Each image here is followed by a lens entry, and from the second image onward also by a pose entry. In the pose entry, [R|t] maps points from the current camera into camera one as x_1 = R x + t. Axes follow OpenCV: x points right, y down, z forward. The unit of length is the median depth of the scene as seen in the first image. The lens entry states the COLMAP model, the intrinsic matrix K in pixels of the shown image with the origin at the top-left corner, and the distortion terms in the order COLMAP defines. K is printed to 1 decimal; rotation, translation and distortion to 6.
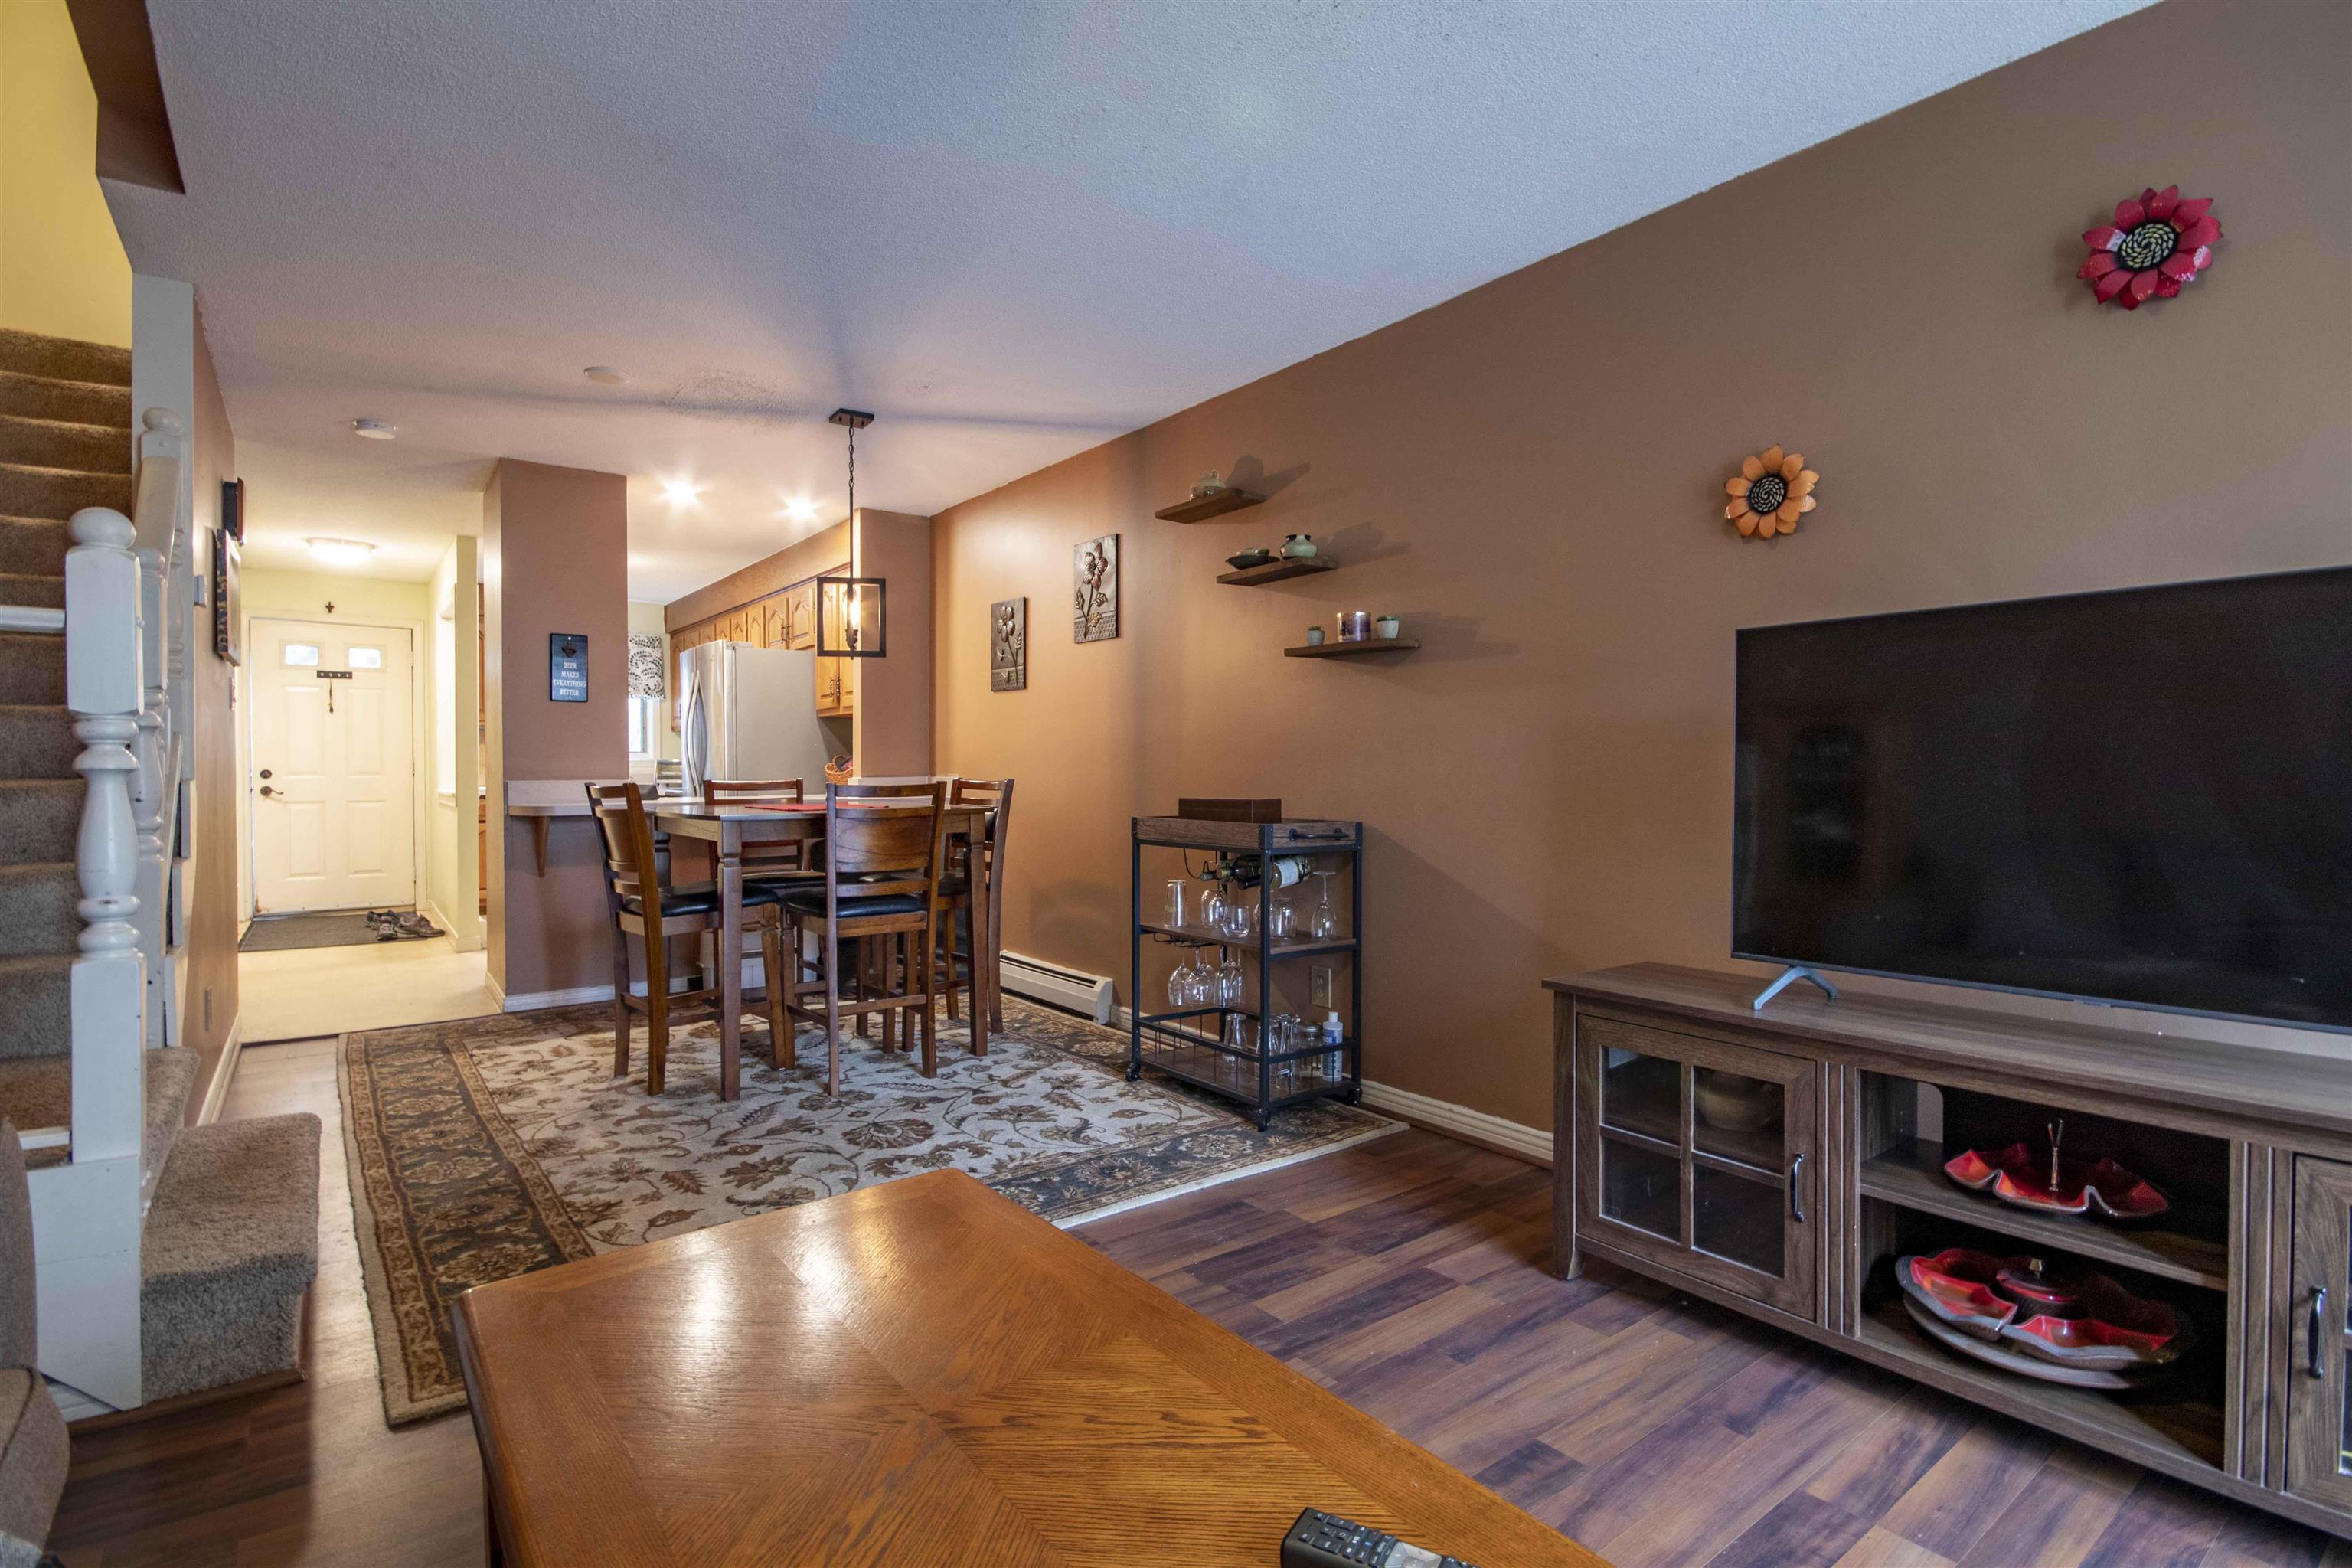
lens RADIAL K [[1123.1, 0, 1203.4], [0, 1123.1, 787.3], [0, 0, 1]] dist [0.001533, -0.000120]
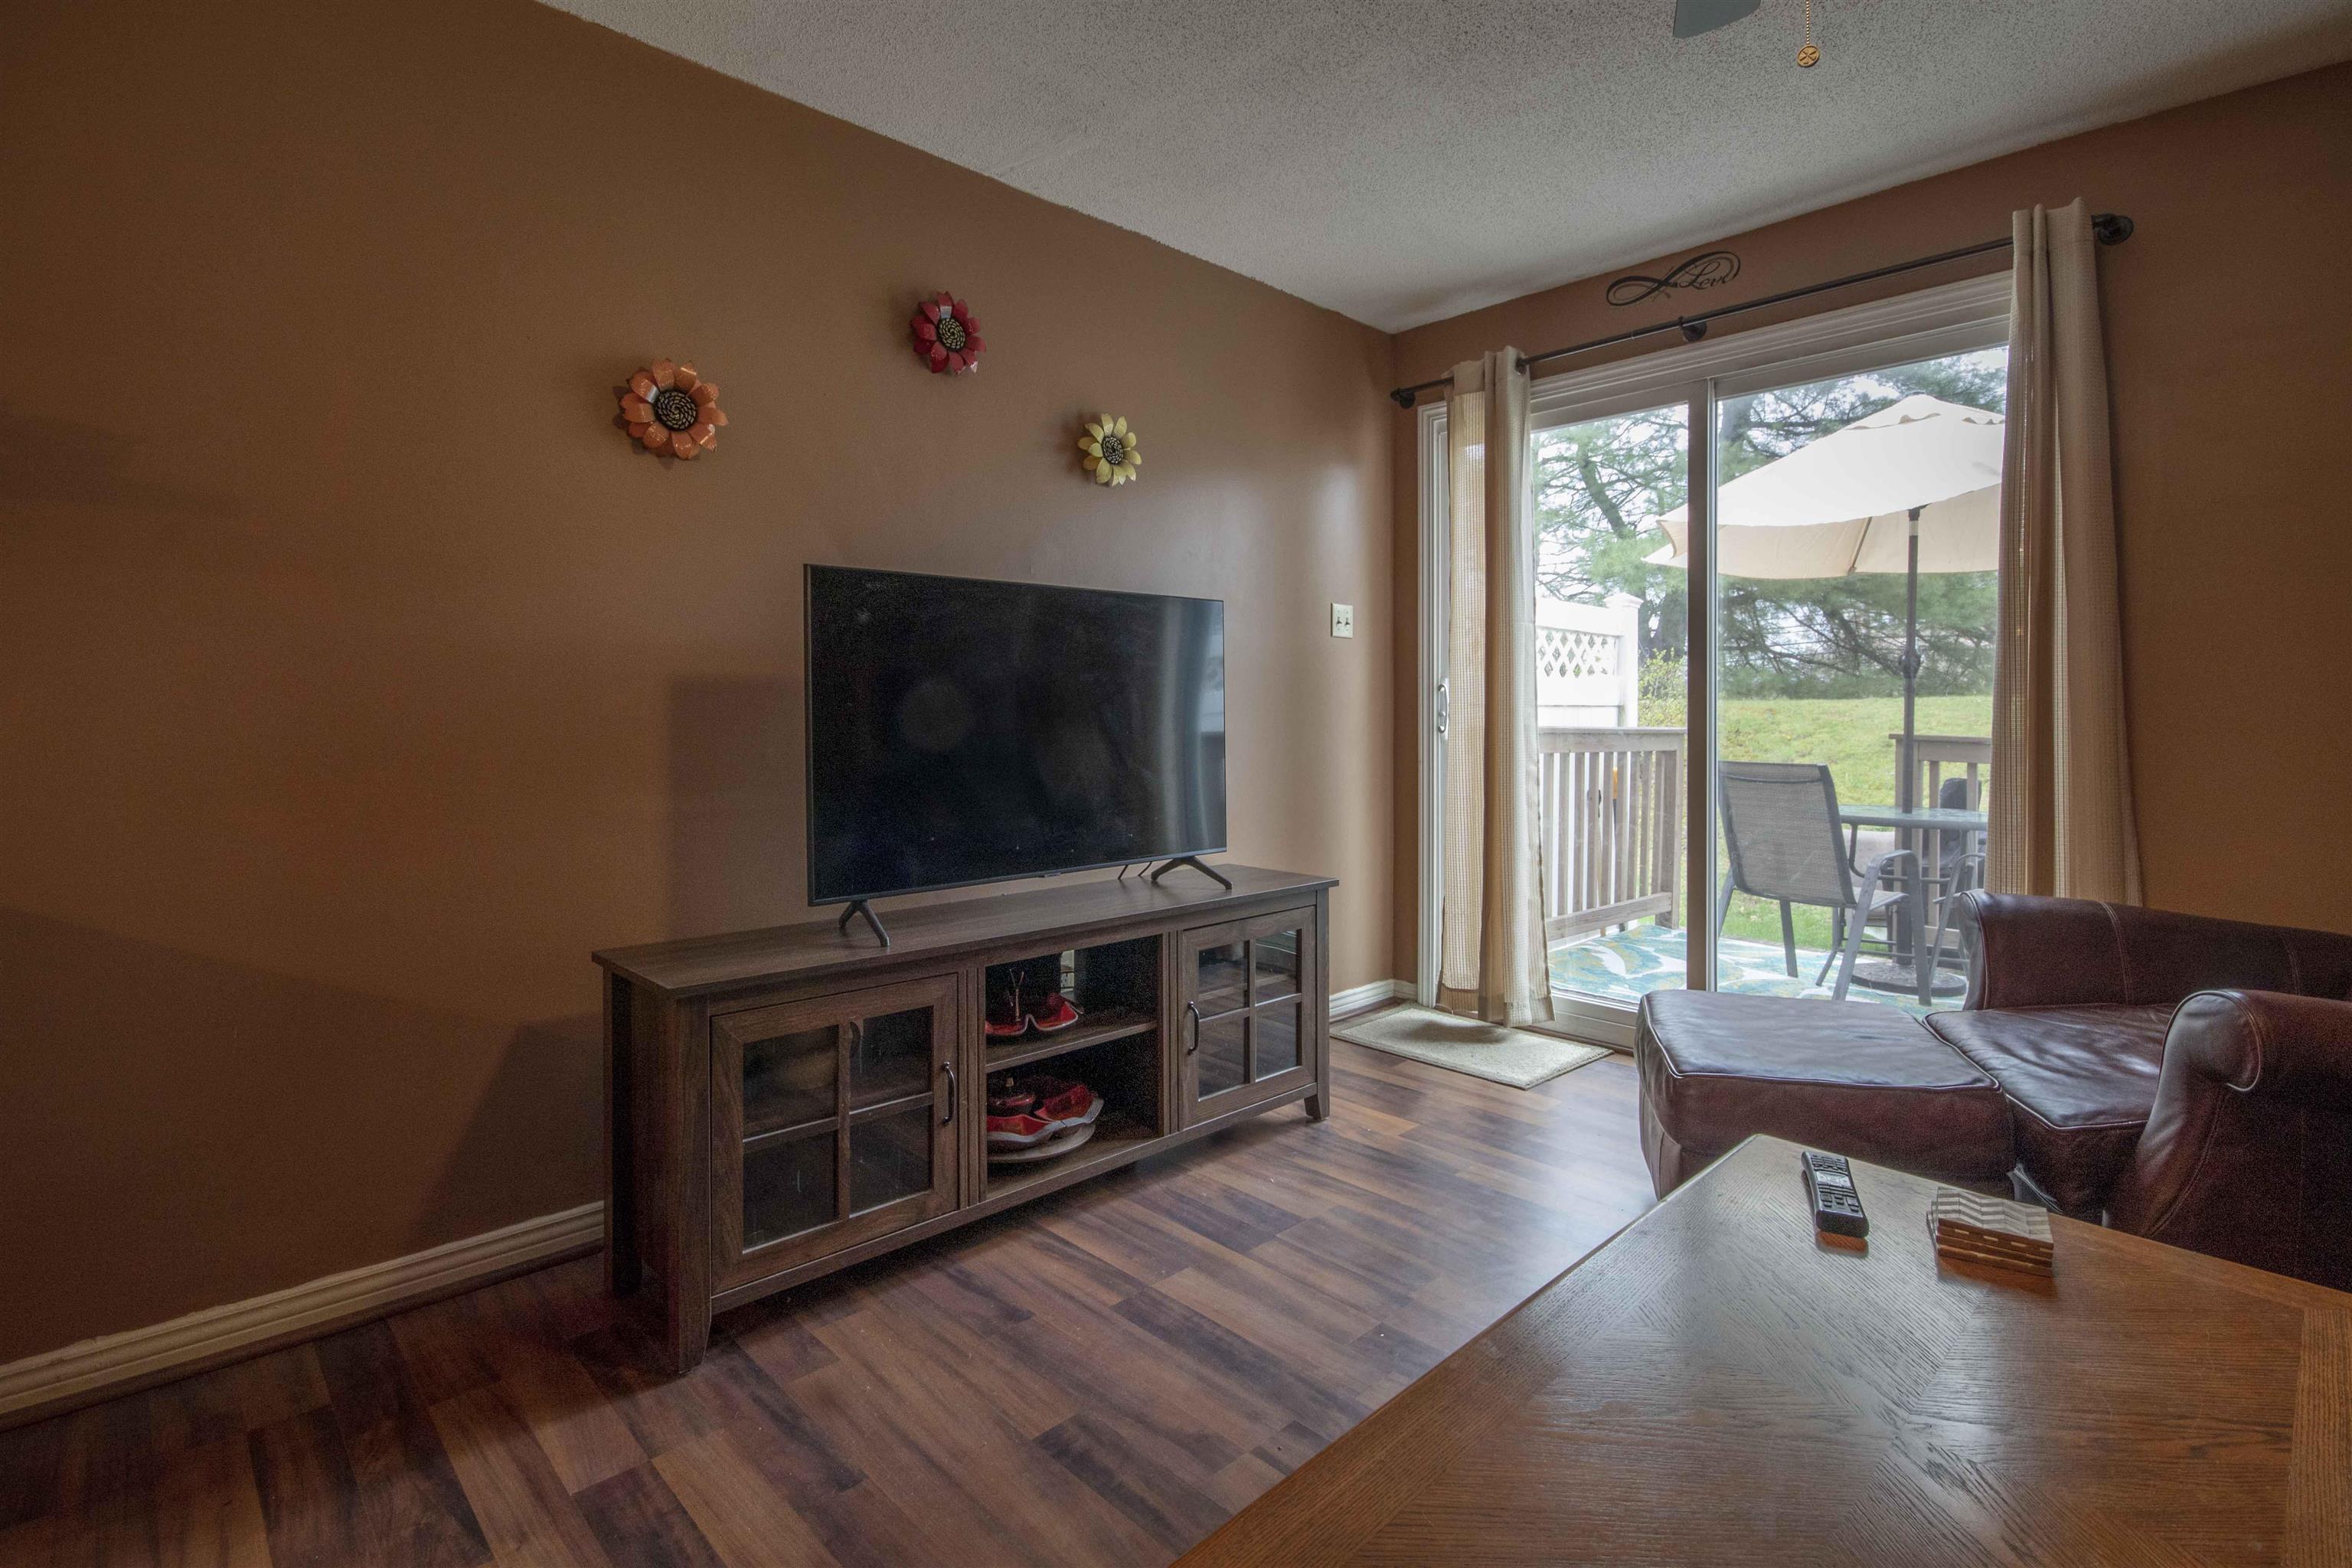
lens RADIAL K [[1119.5, 0, 1175.1], [0, 1119.5, 708.7], [0, 0, 1]] dist [0.024293, -0.011939]
pose [[-0.089114, 0.007567, 0.995993, -0.369575], [0.016280, 0.999849, -0.006140, -0.004097], [-0.995888, 0.015667, -0.089224, 0.558903]]
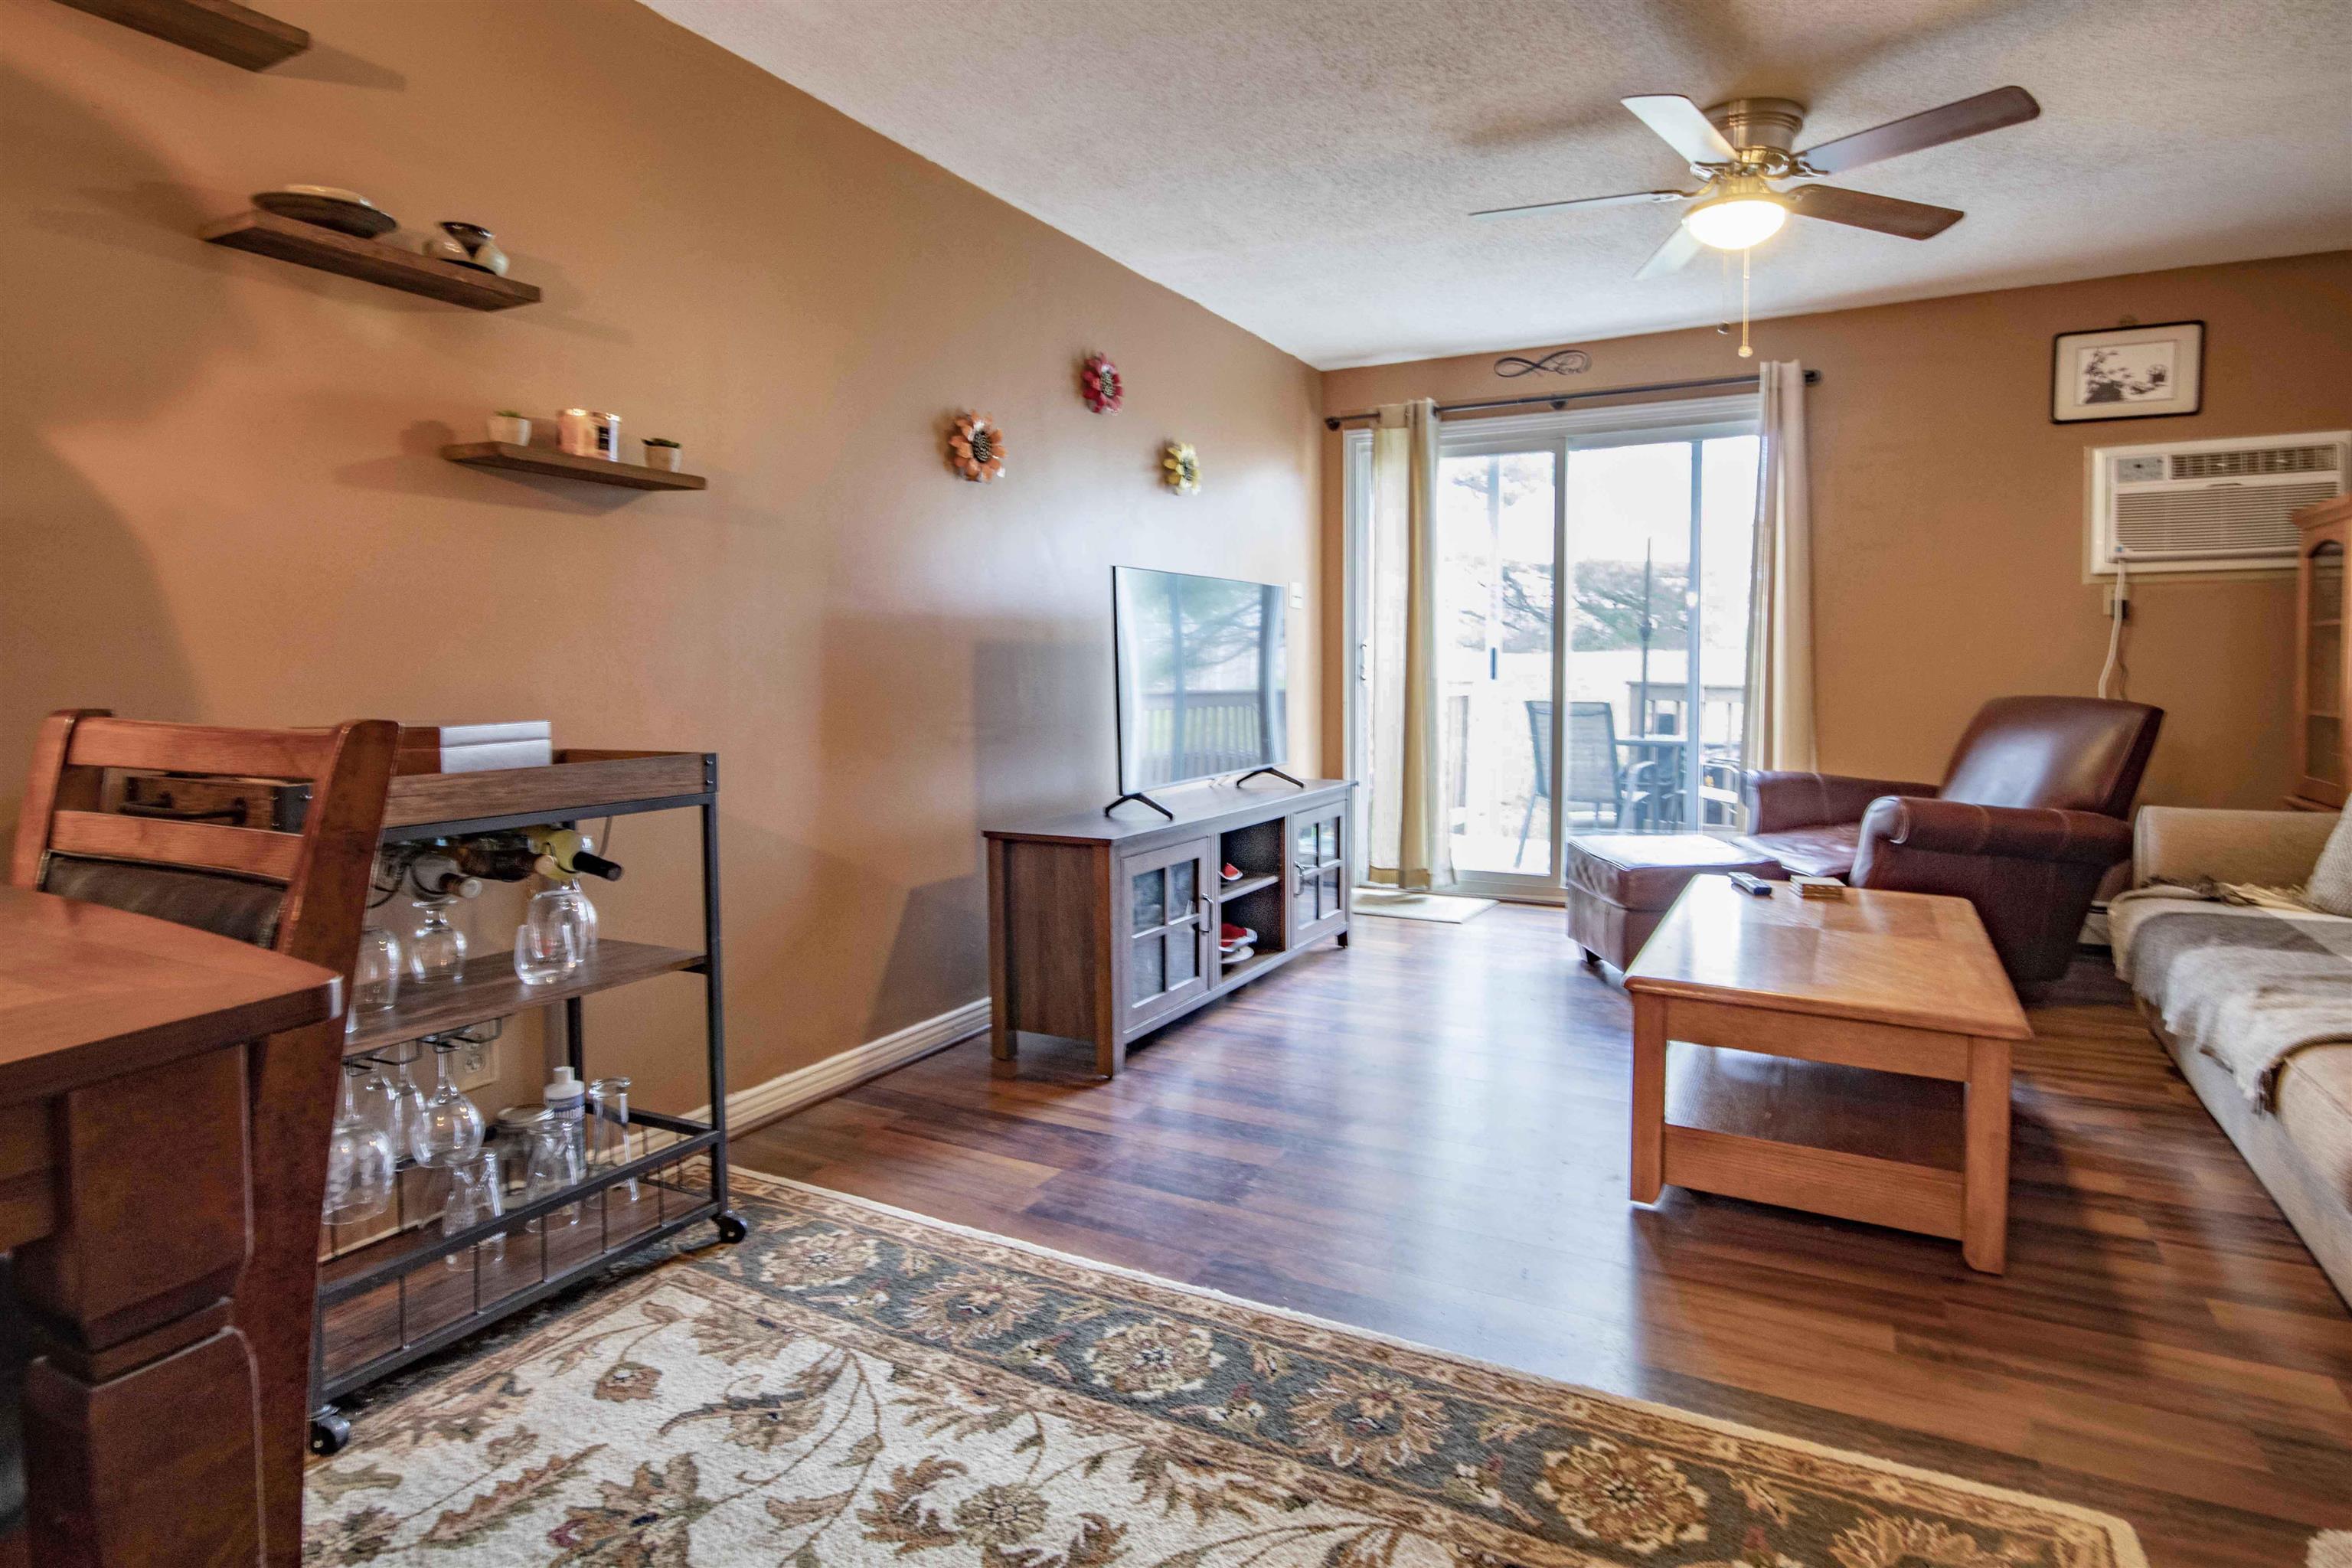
lens RADIAL K [[1206.7, 0, 1179.9], [0, 1206.7, 693.0], [0, 0, 1]] dist [0.028140, 0.000779]
pose [[-0.377611, -0.016493, 0.925817, -0.709713], [0.018465, 0.999508, 0.025338, -0.011516], [-0.925780, 0.026663, -0.377121, 1.092660]]
